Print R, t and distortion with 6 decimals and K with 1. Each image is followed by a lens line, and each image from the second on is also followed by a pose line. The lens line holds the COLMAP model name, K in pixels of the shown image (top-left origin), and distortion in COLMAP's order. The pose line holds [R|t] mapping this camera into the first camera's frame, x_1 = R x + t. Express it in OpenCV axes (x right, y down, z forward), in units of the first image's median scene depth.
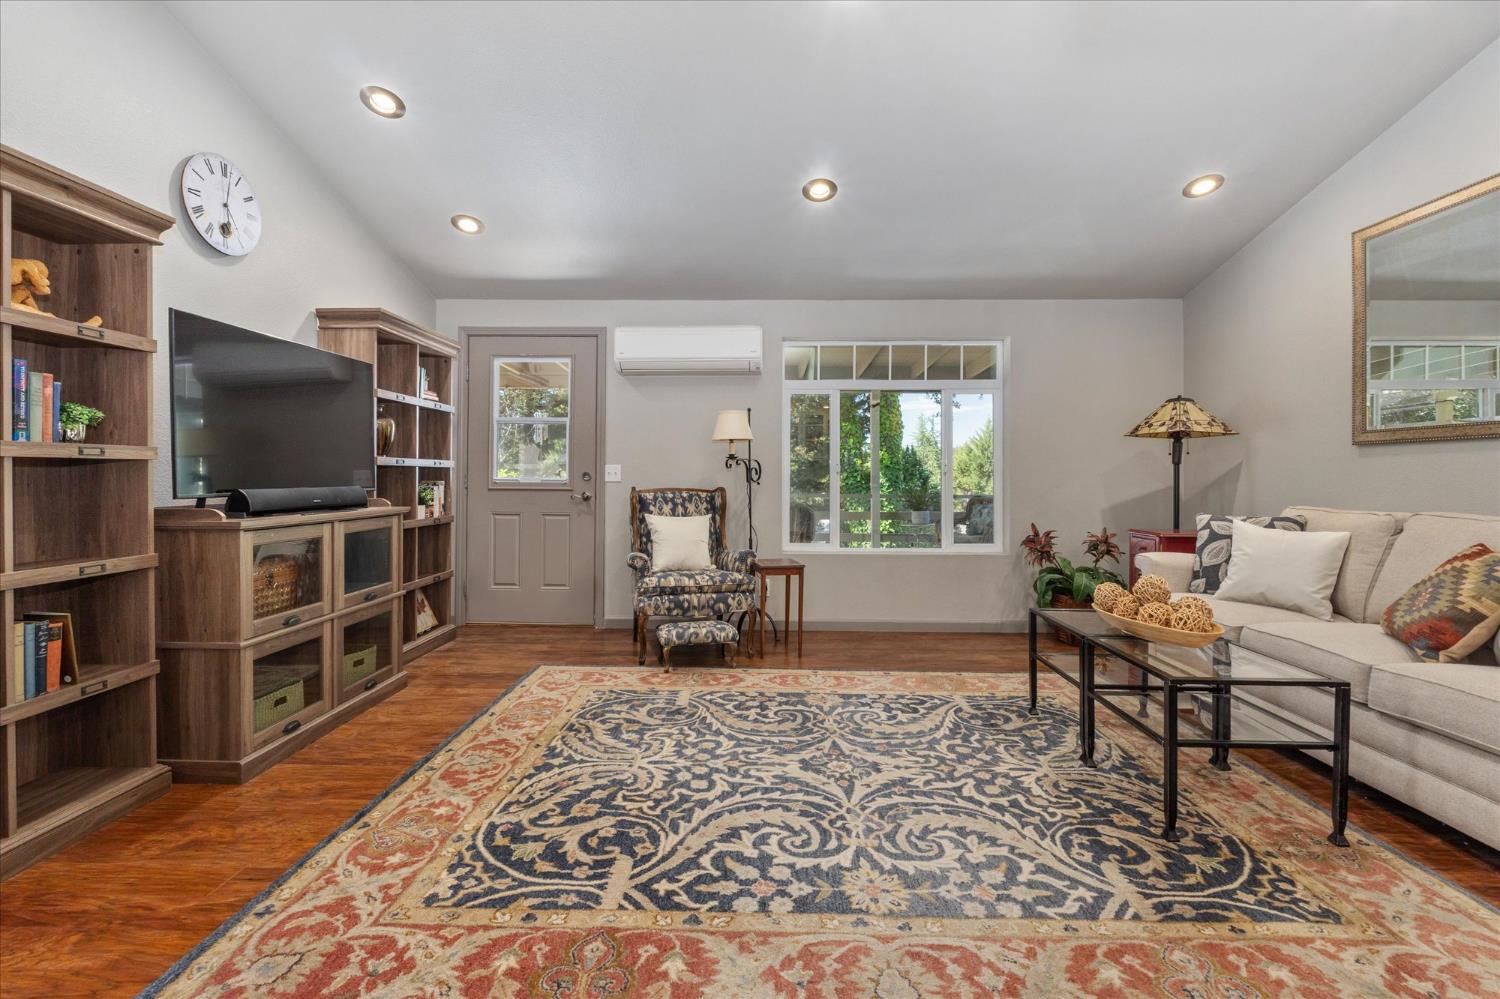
lens RADIAL K [[646.2, 0, 748.0], [0, 646.2, 475.1], [0, 0, 1]] dist [-0.005282, -0.000683]
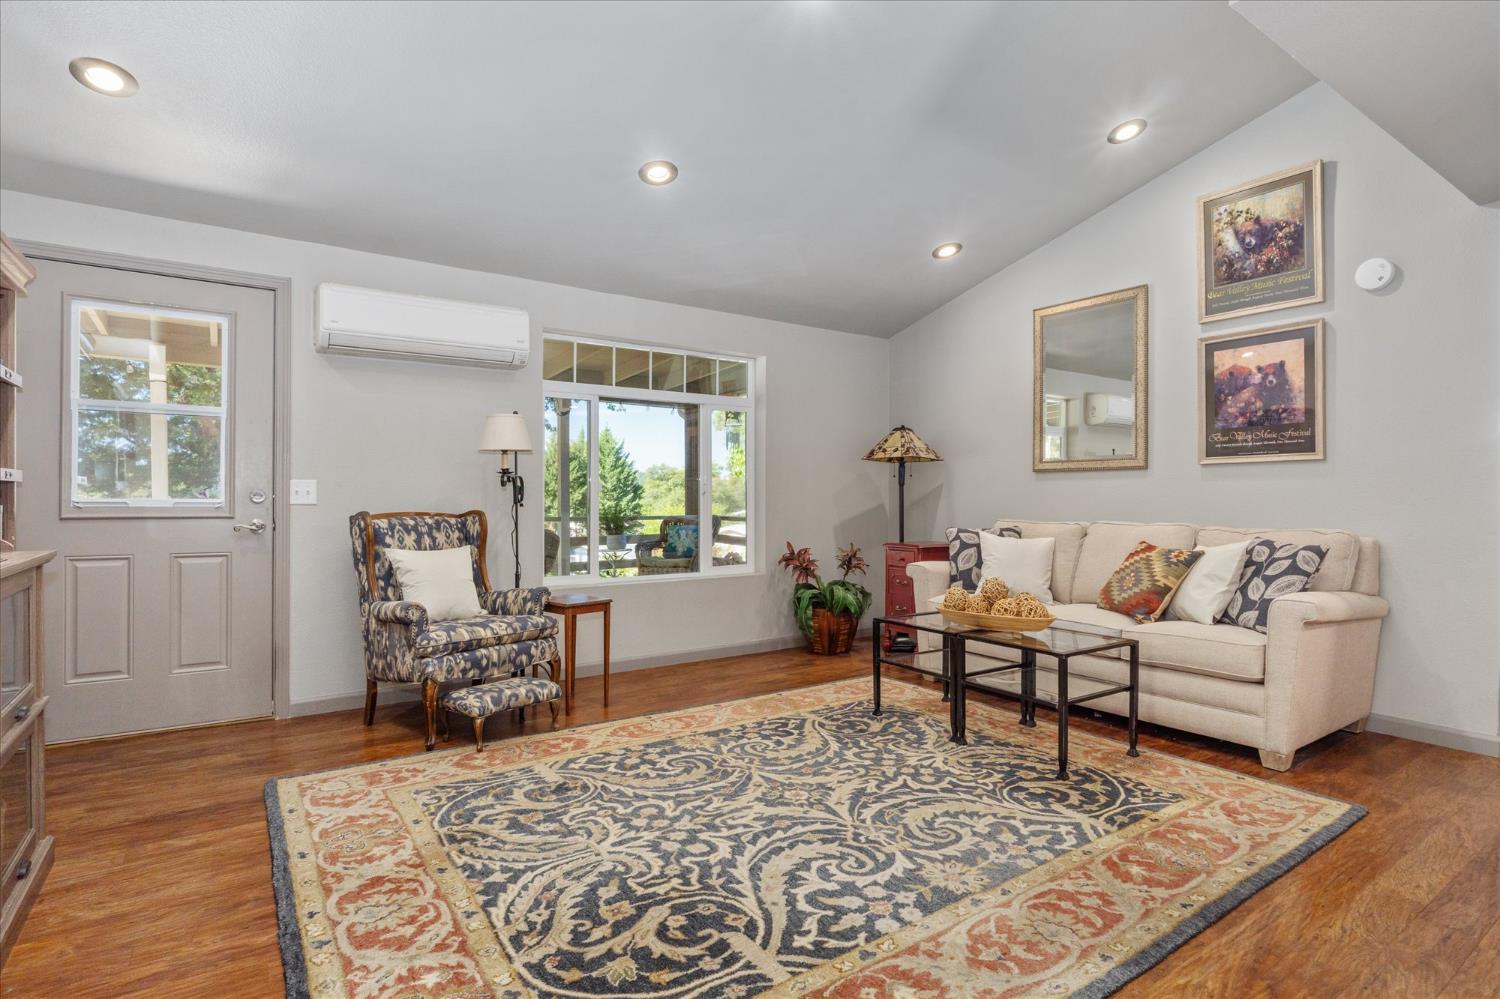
lens RADIAL K [[757.2, 0, 750.0], [0, 757.2, 499.5], [0, 0, 1]] dist [-0.003832, -0.000695]
pose [[0.806398, -0.003957, 0.591360, -0.536946], [-0.000077, 0.999977, 0.006796, -0.000991], [-0.591373, -0.005526, 0.806379, 0.113944]]
